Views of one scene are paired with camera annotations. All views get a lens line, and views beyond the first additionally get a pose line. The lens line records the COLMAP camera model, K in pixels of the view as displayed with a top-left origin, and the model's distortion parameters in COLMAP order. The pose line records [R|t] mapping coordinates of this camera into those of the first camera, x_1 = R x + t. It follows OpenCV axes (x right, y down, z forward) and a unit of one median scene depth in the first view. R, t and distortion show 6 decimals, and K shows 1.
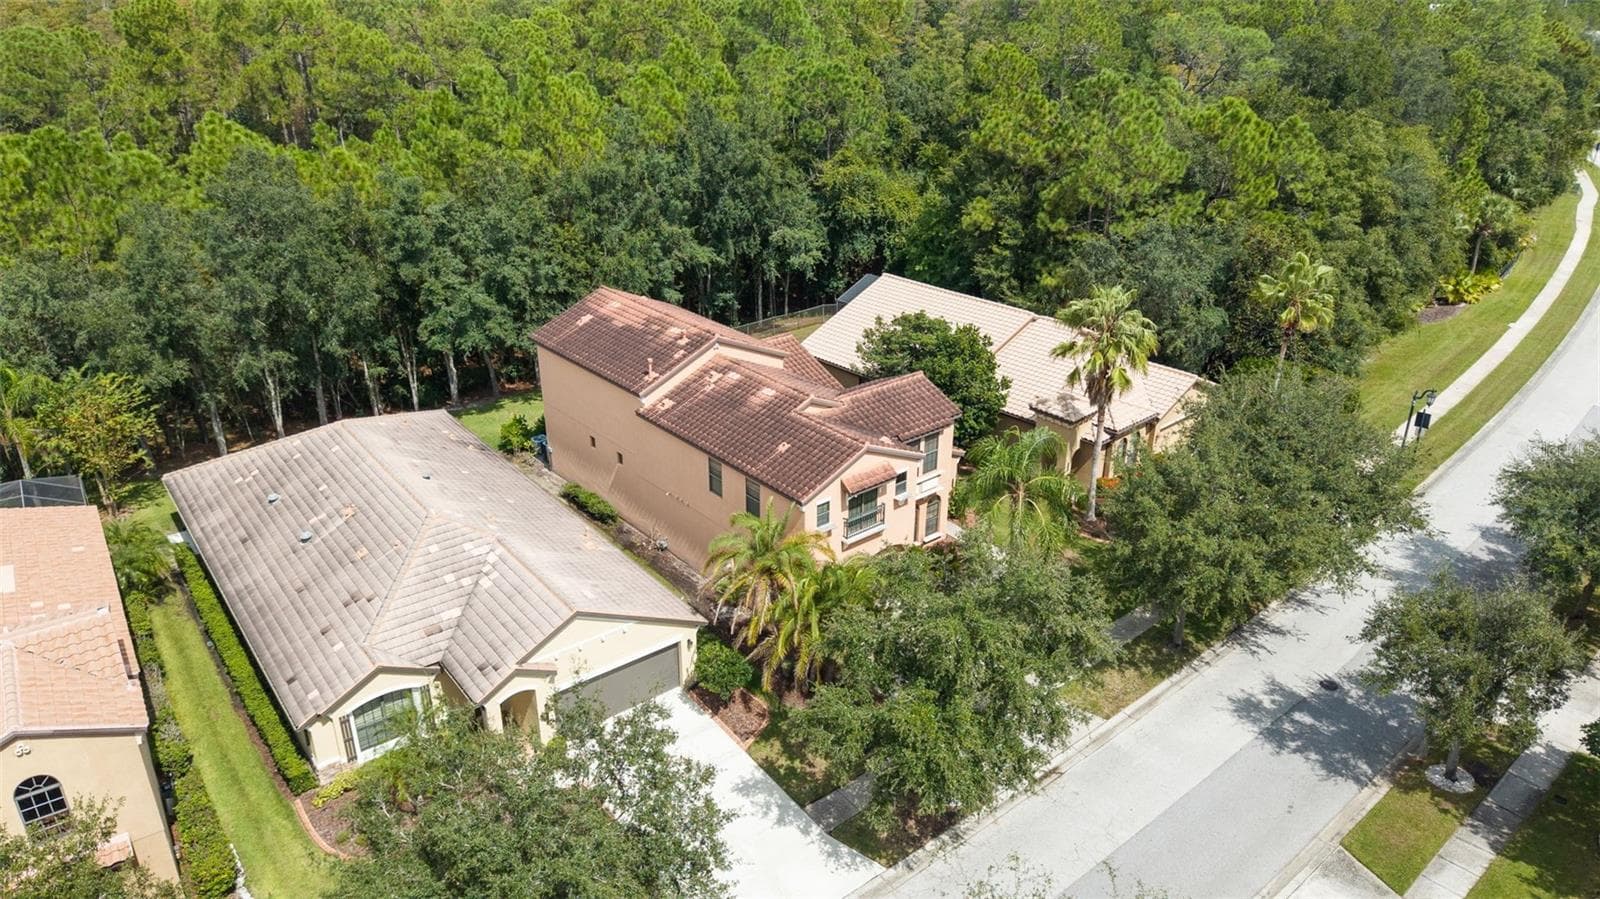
lens RADIAL K [[1103.5, 0, 800.0], [0, 1103.5, 449.5], [0, 0, 1]] dist [0.057211, -0.085631]
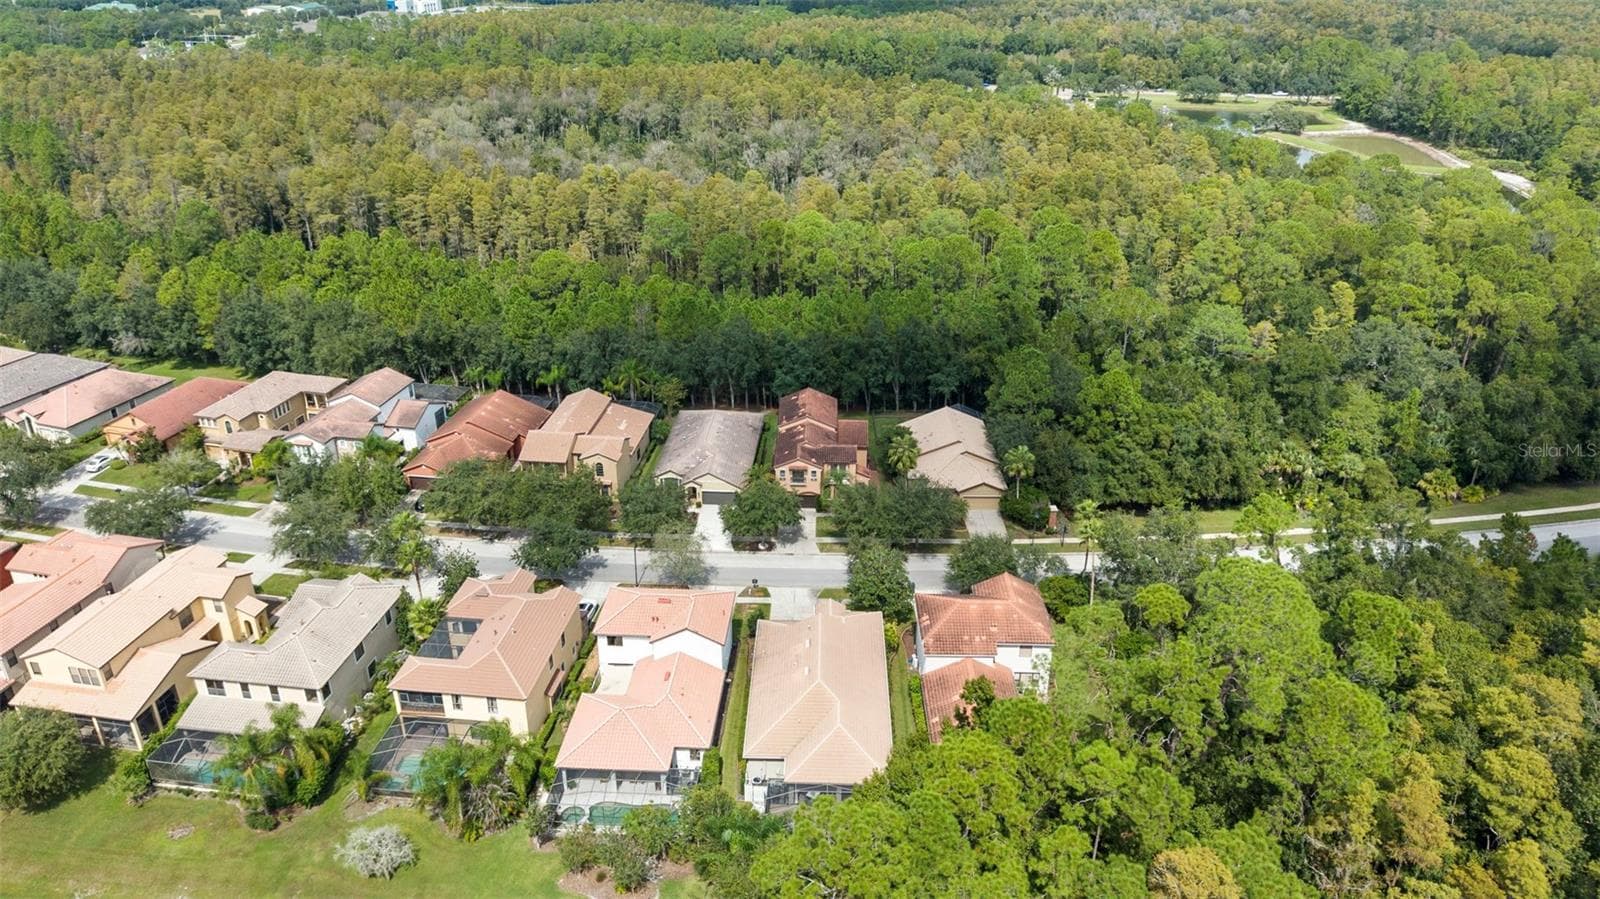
lens RADIAL K [[1103.5, 0, 800.0], [0, 1103.5, 449.5], [0, 0, 1]] dist [0.057211, -0.085631]
pose [[0.709999, 0.293485, -0.640132, 2.145503], [-0.288857, 0.950398, 0.115350, -0.405157], [0.642233, 0.103009, 0.759556, -1.506787]]
